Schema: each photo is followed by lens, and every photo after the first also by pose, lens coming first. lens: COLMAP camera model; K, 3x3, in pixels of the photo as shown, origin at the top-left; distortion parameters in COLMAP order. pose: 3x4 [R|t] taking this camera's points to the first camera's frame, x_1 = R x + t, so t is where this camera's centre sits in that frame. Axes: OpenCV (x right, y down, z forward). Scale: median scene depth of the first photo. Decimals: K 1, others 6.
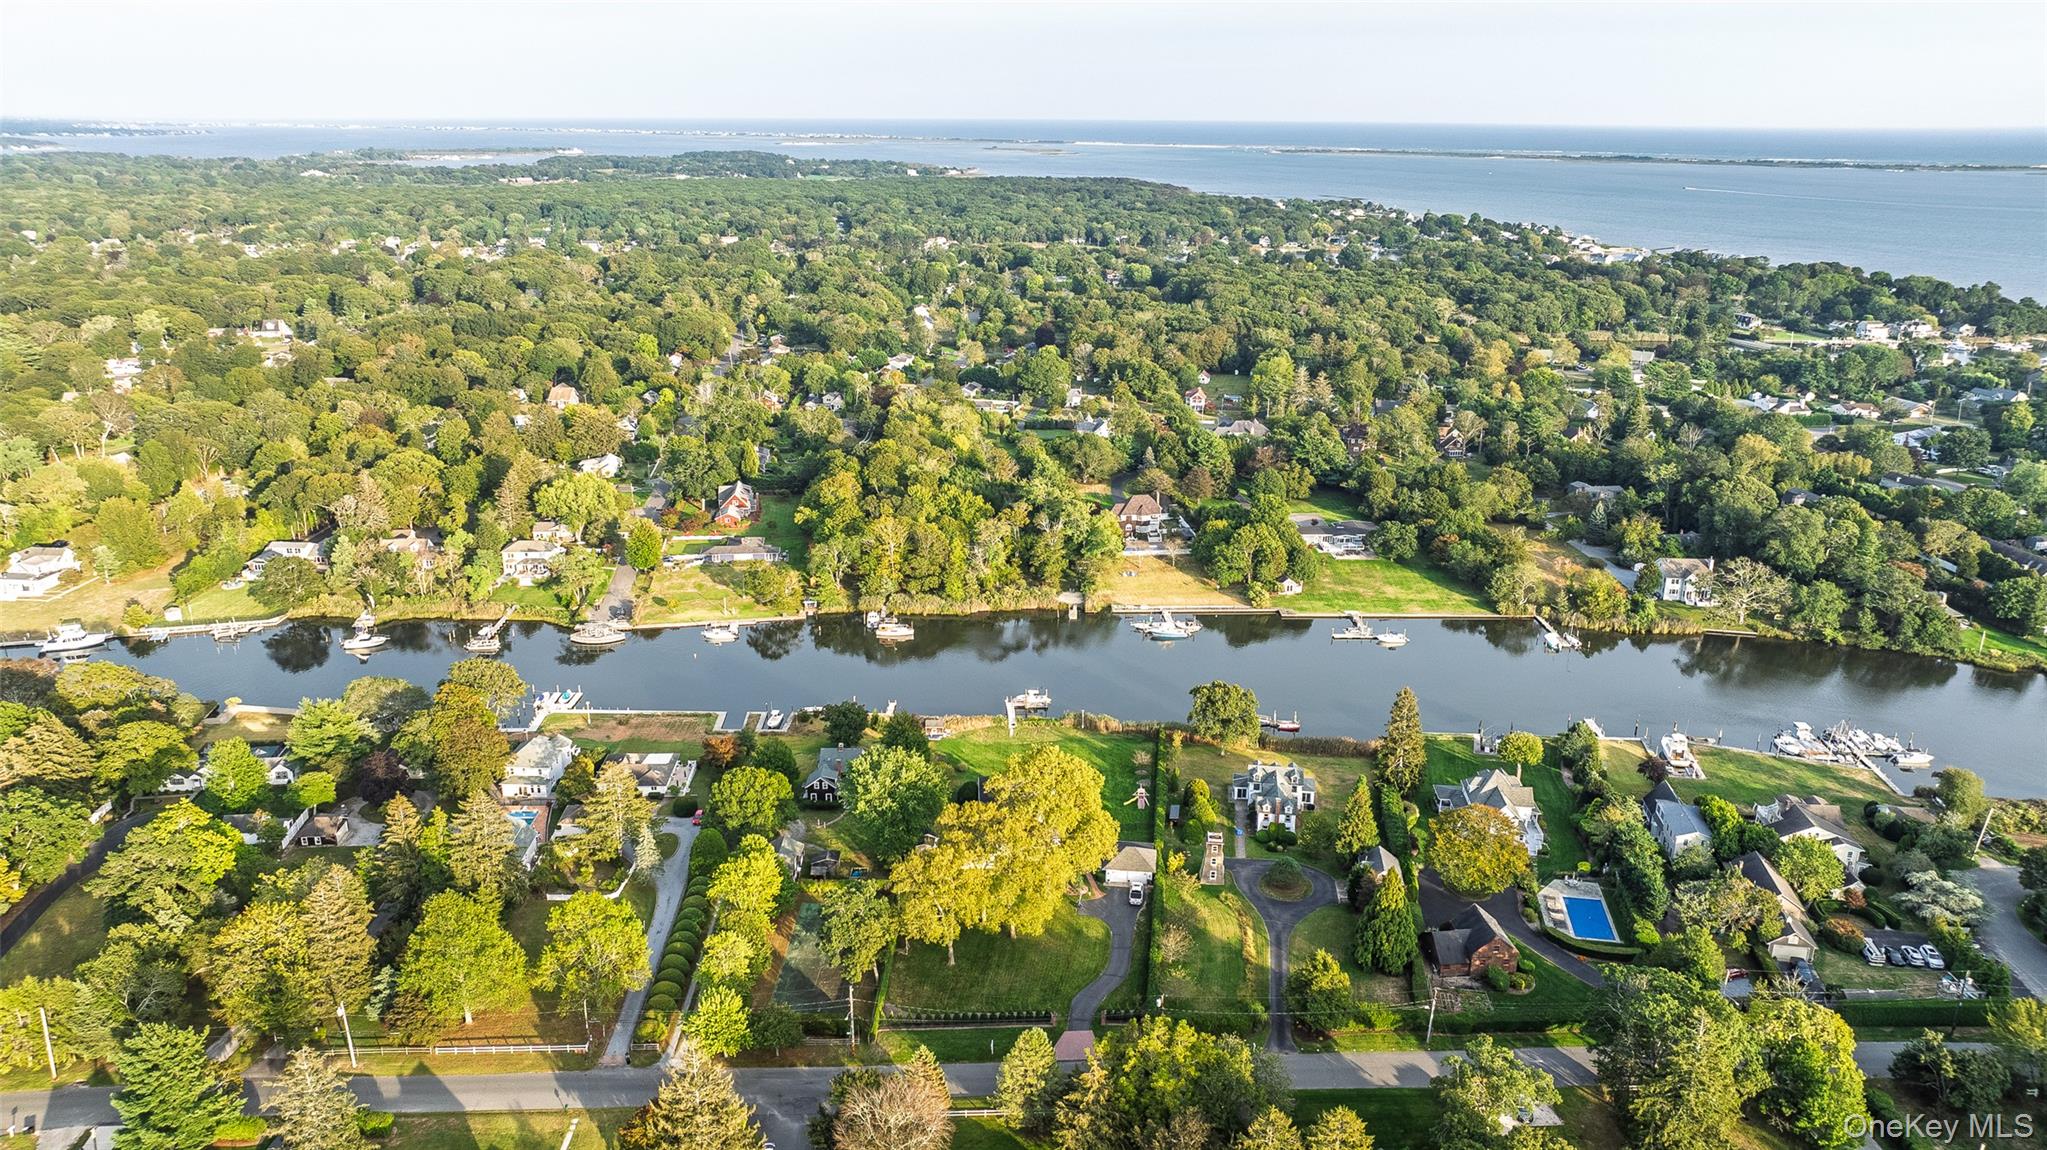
lens RADIAL K [[1446.0, 0, 1021.7], [0, 1446.0, 570.0], [0, 0, 1]] dist [-0.035728, 0.038129]
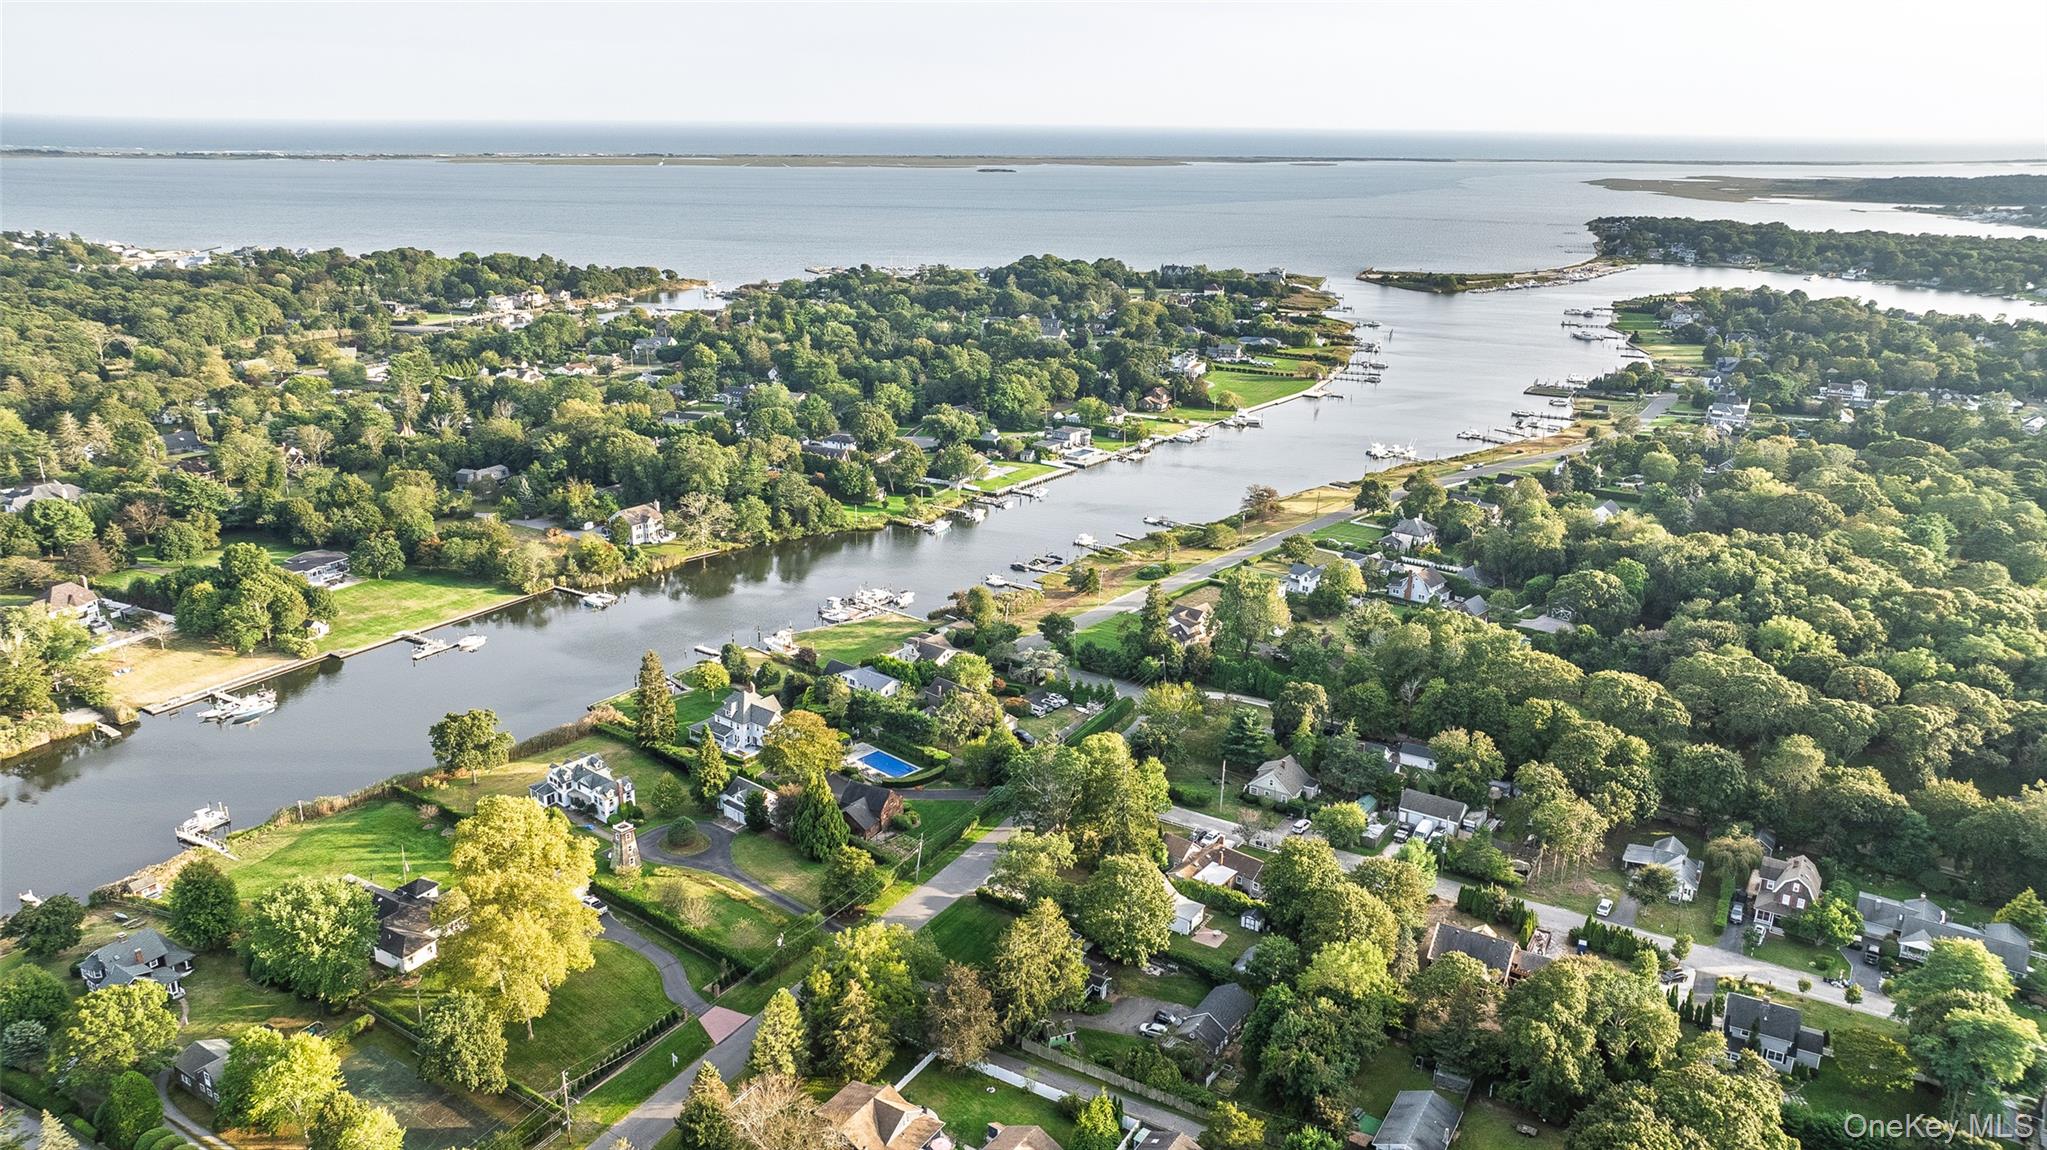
lens RADIAL K [[1446.0, 0, 1025.8], [0, 1446.0, 583.1], [0, 0, 1]] dist [-0.035728, 0.038129]
pose [[0.531741, -0.258008, 0.806650, -0.314294], [0.245774, 0.958487, 0.144559, -0.038905], [-0.810461, 0.121386, 0.573078, 0.090687]]
